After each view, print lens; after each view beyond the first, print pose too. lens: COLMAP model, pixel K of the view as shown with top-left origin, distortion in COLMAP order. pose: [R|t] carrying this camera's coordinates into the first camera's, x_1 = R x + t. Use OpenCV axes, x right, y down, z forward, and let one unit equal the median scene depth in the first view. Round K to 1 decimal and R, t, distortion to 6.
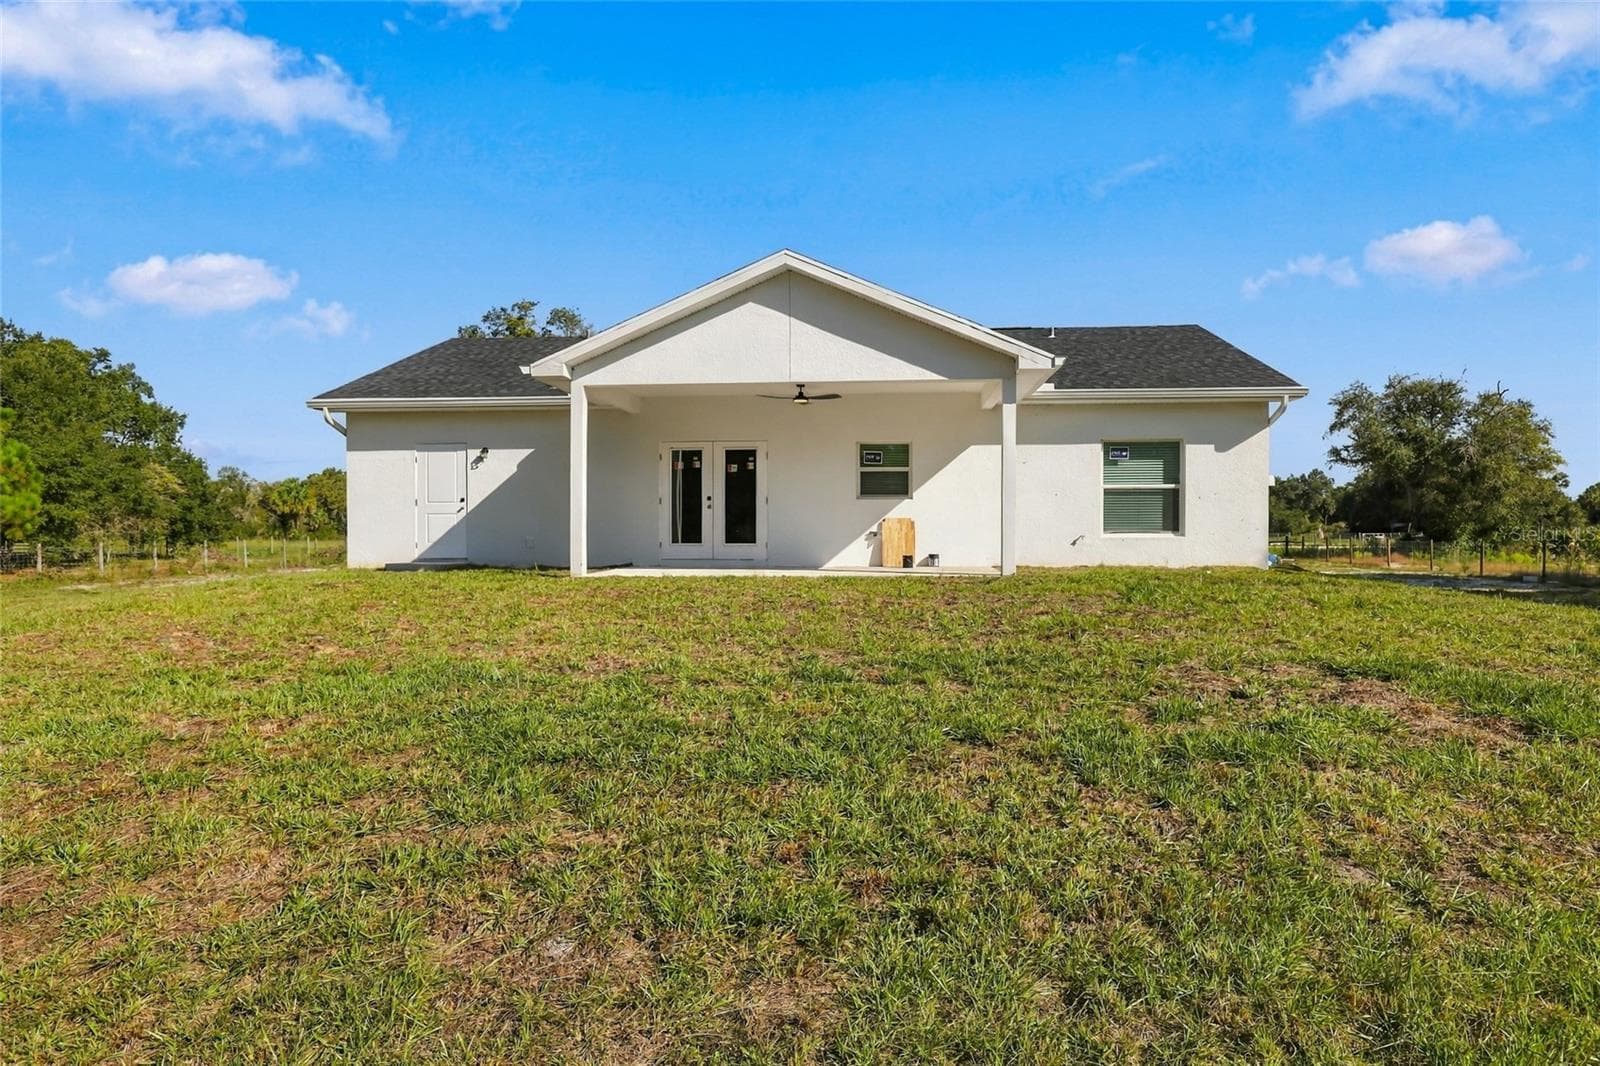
lens RADIAL K [[849.8, 0, 829.6], [0, 849.8, 538.5], [0, 0, 1]] dist [-0.025695, 0.003028]
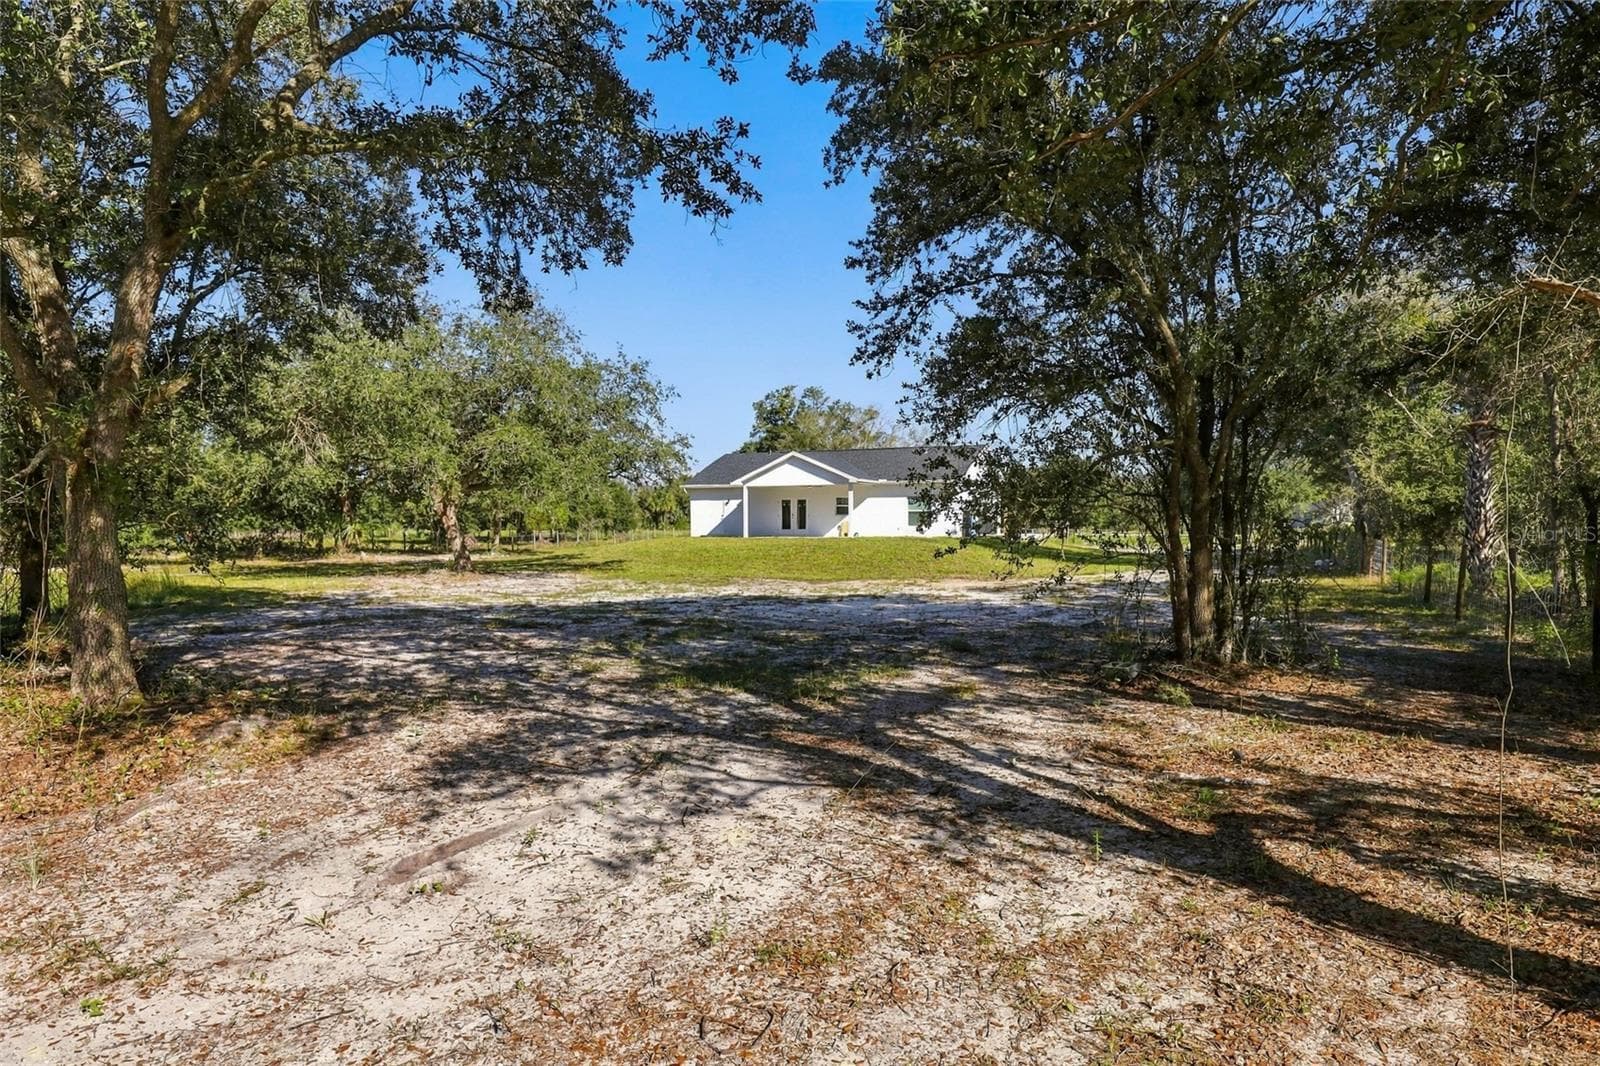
lens RADIAL K [[738.8, 0, 814.5], [0, 738.8, 531.7], [0, 0, 1]] dist [0.001119, 0.001246]
pose [[0.936002, 0.004204, -0.351971, 0.939315], [-0.003447, 0.999990, 0.002776, 0.007363], [0.351979, -0.001385, 0.936007, -1.606542]]
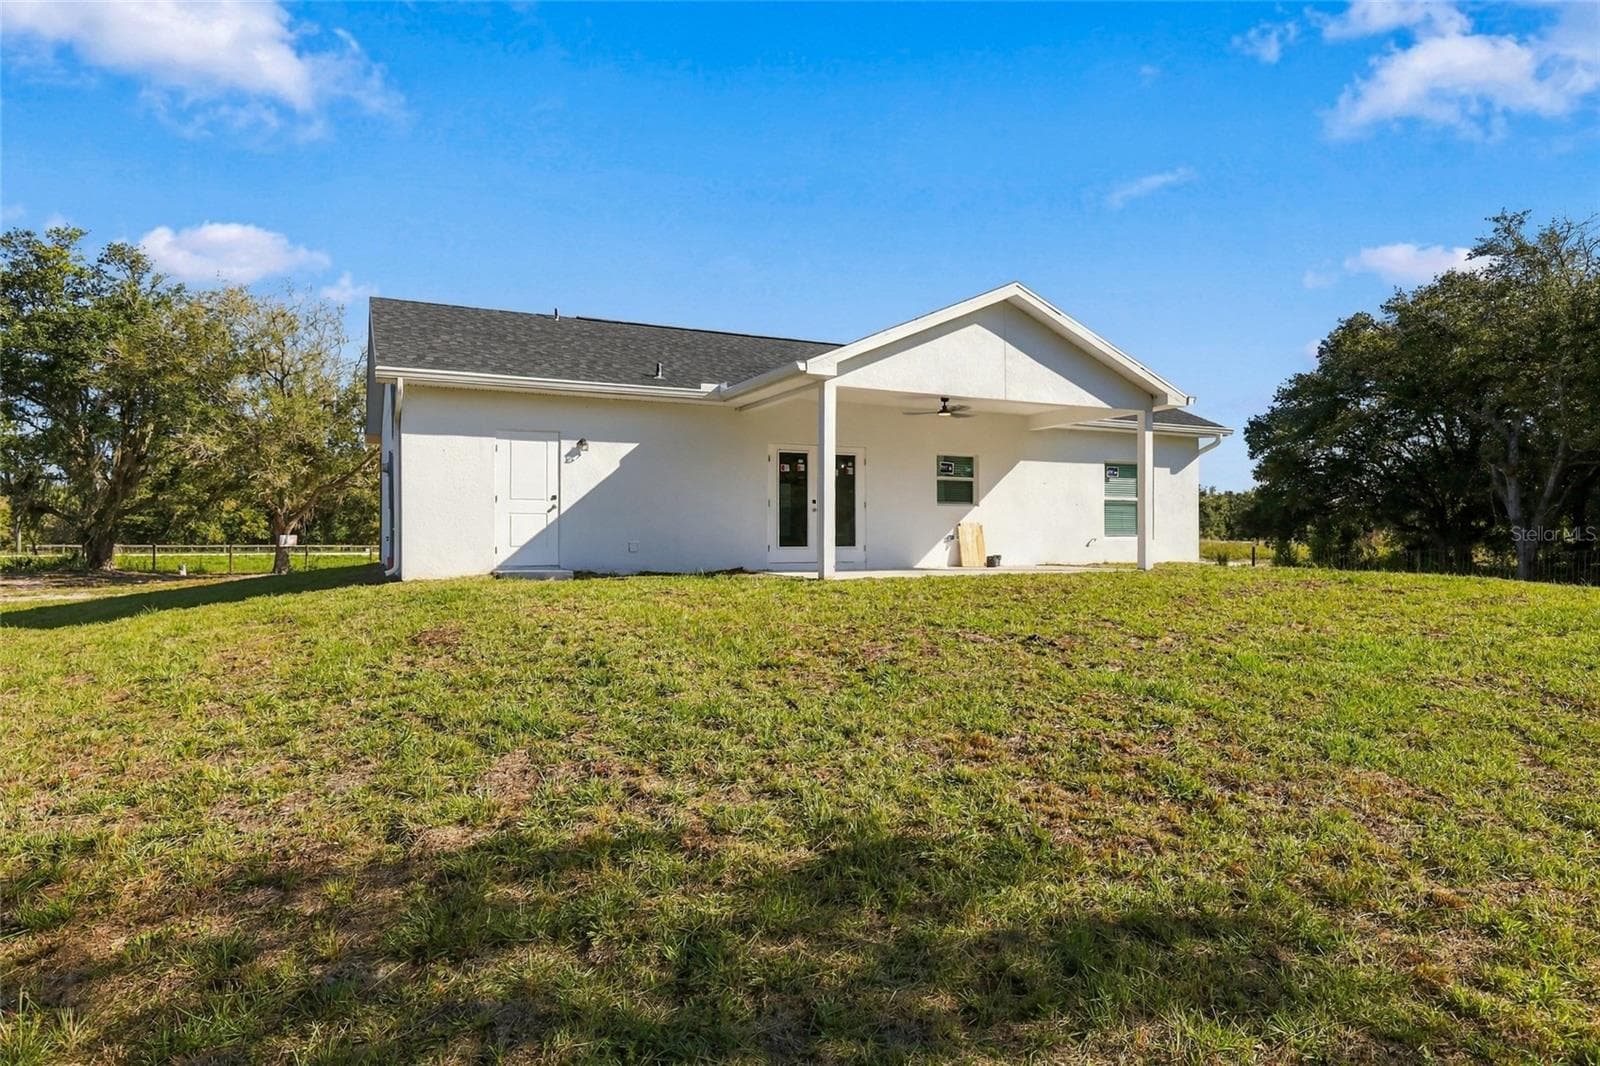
lens RADIAL K [[849.8, 0, 803.0], [0, 849.8, 531.2], [0, 0, 1]] dist [-0.025695, 0.003028]
pose [[0.875080, 0.002225, 0.483973, -0.650808], [0.002137, 0.999962, -0.008461, -0.004346], [-0.483974, 0.008439, 0.875042, 0.132360]]
